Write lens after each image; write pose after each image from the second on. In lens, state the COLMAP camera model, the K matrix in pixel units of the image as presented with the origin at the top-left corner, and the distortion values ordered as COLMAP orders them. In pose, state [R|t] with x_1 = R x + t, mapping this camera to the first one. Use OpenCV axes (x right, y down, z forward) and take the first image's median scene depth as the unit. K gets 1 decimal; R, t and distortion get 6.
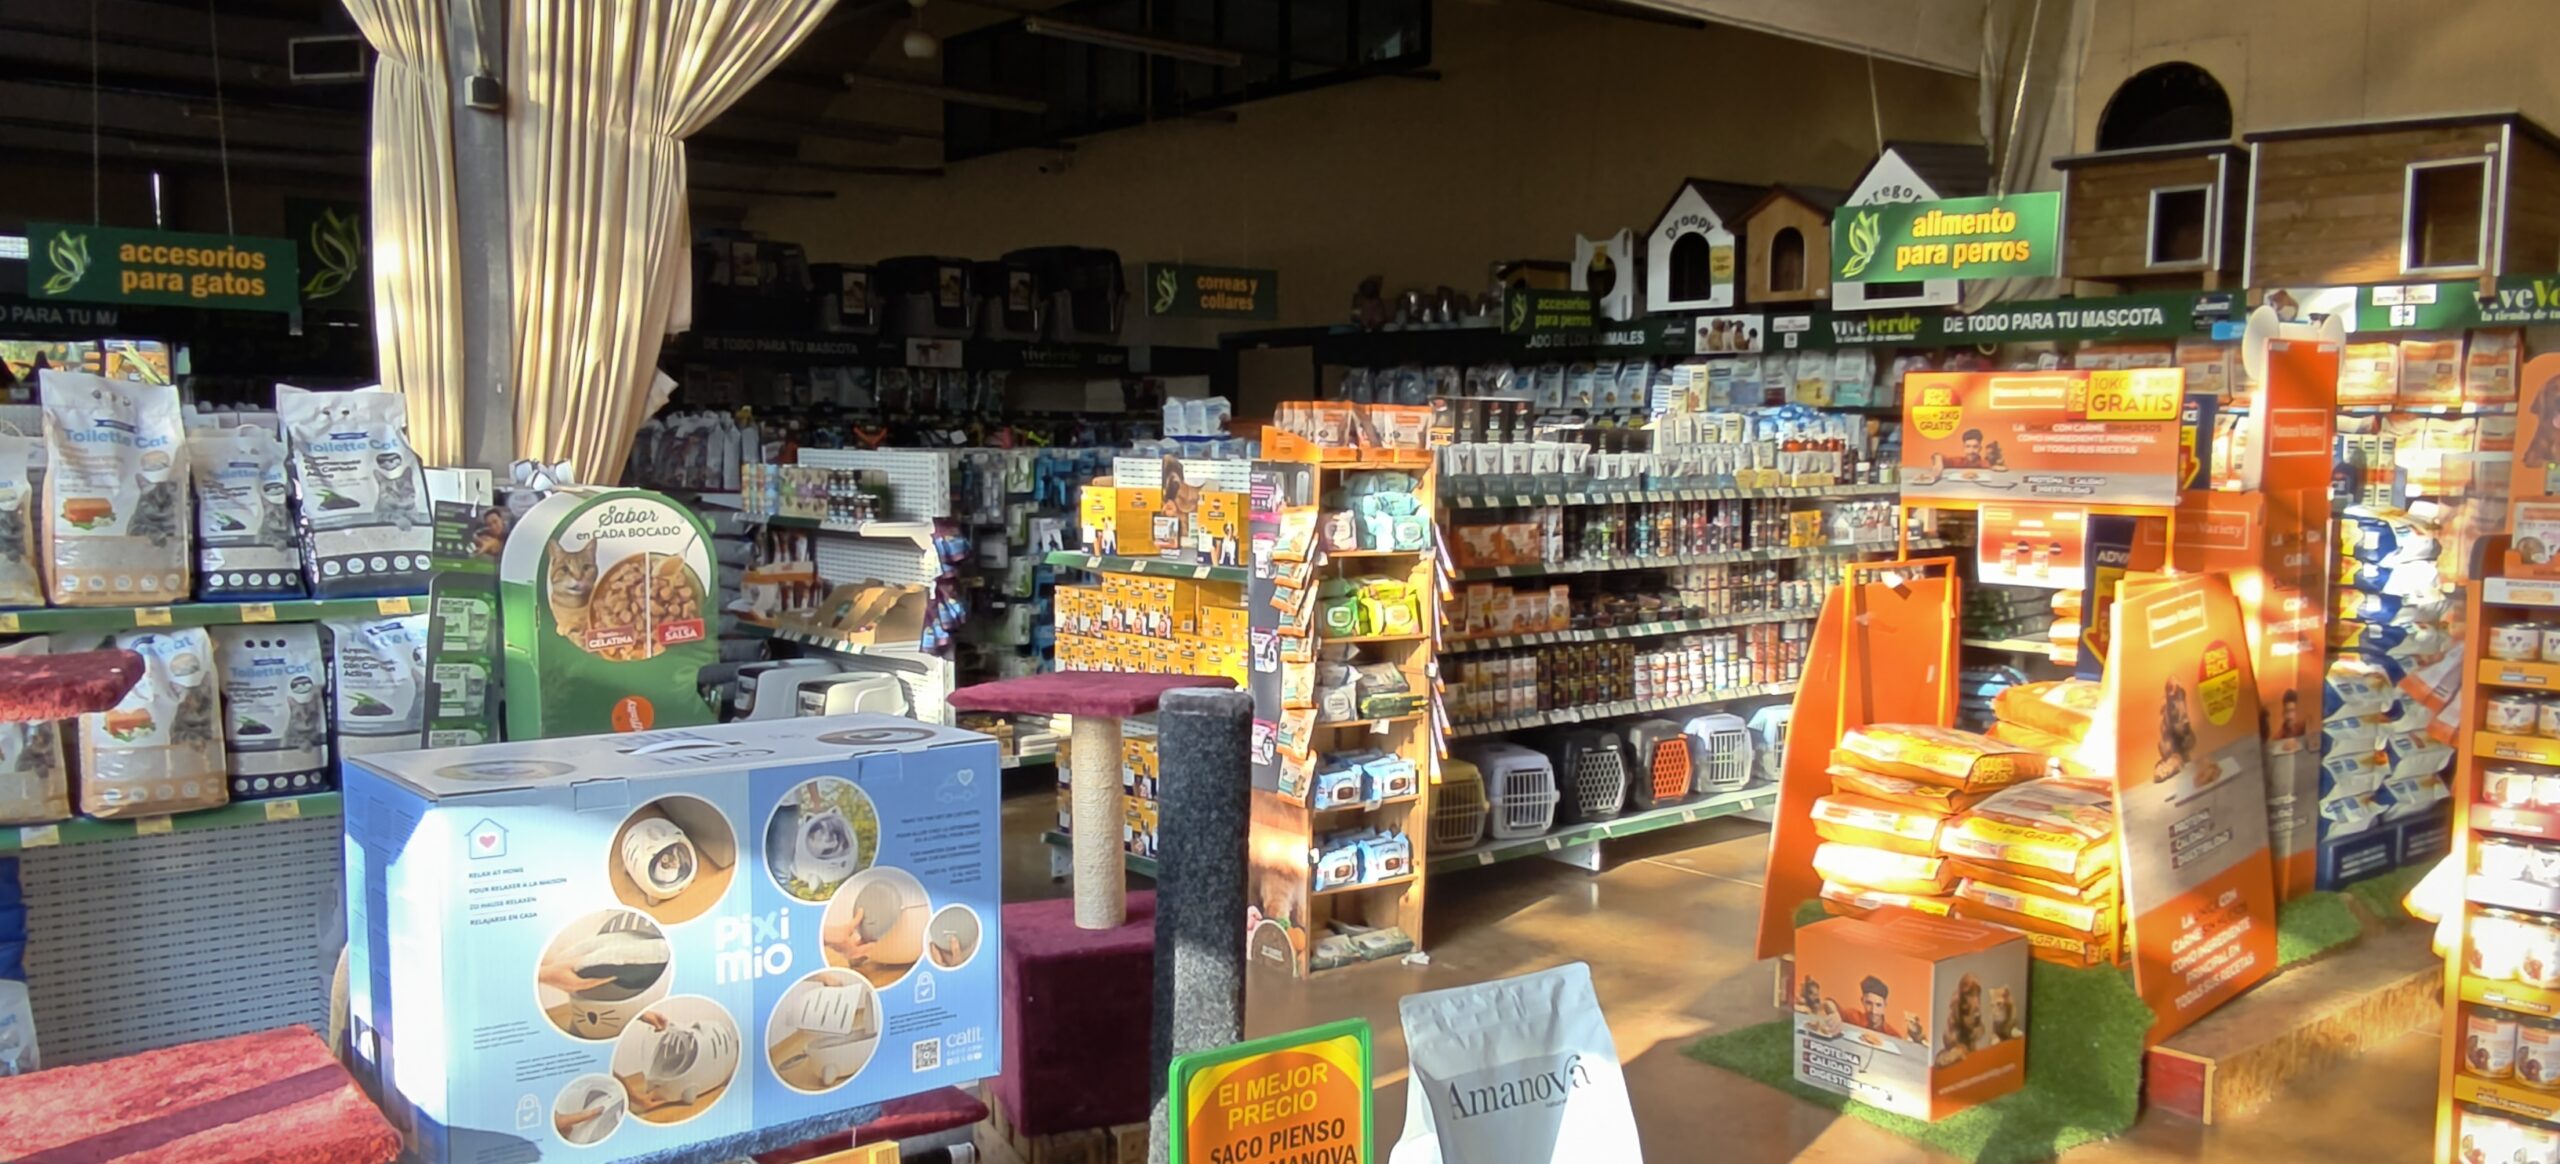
lens RADIAL K [[1959.7, 0, 1289.1], [0, 1959.7, 623.8], [0, 0, 1]] dist [-0.036431, 0.057882]
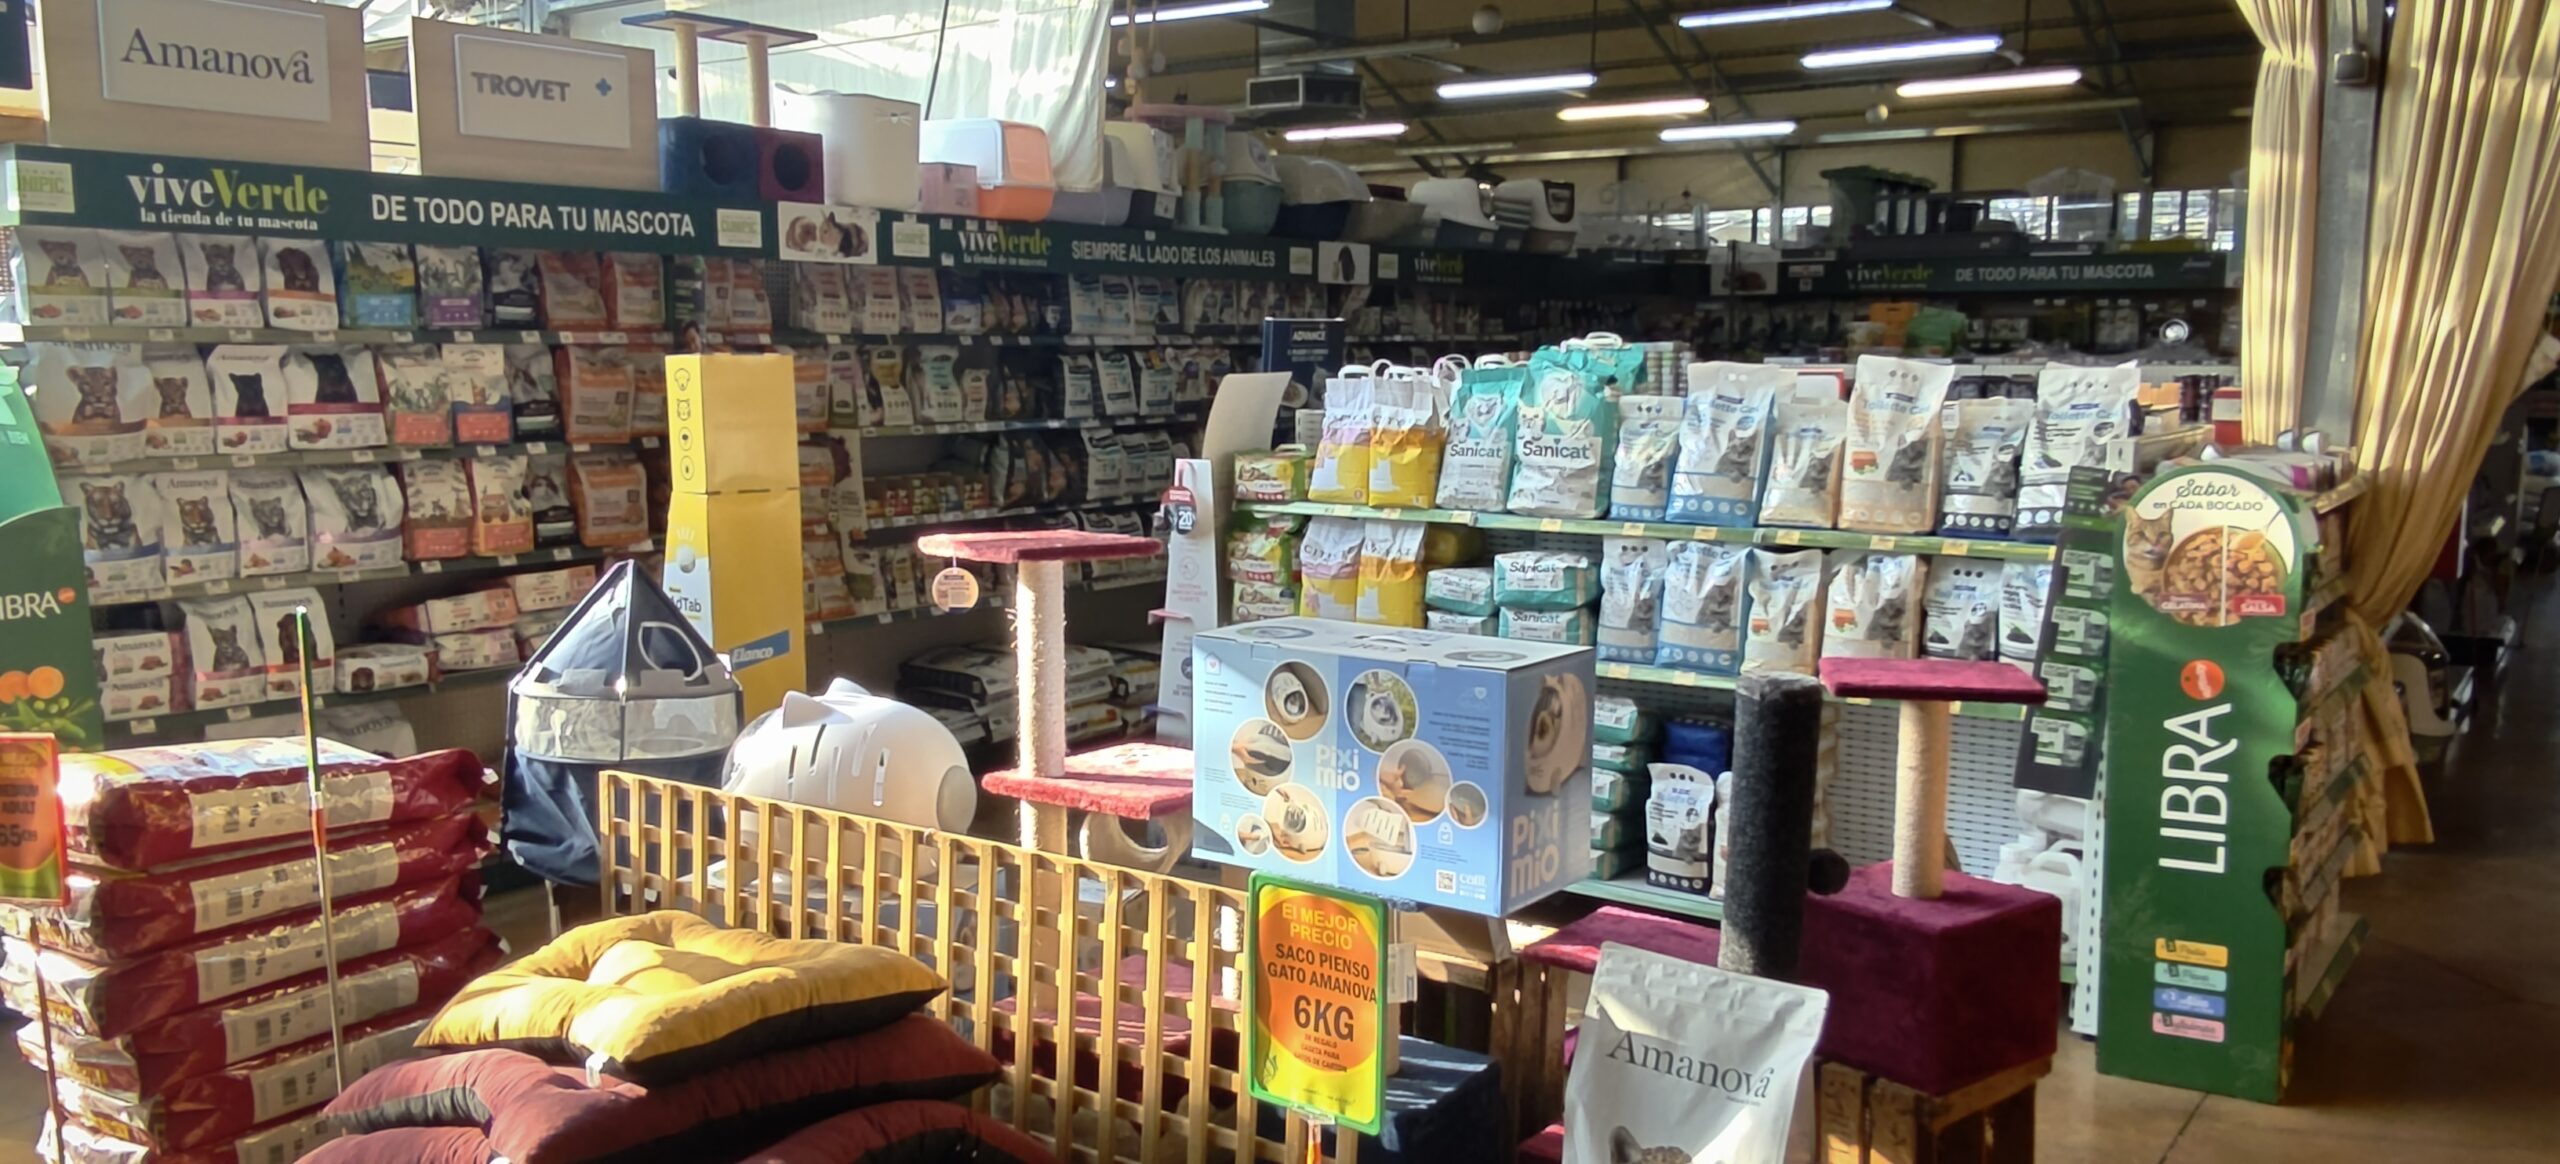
lens RADIAL K [[1959.7, 0, 1289.1], [0, 1959.7, 623.8], [0, 0, 1]] dist [-0.036431, 0.057882]
pose [[0.245864, 0.127190, -0.960923, 0.574476], [-0.088433, 0.990163, 0.108433, -0.055026], [0.965262, 0.058318, 0.254693, 0.264268]]
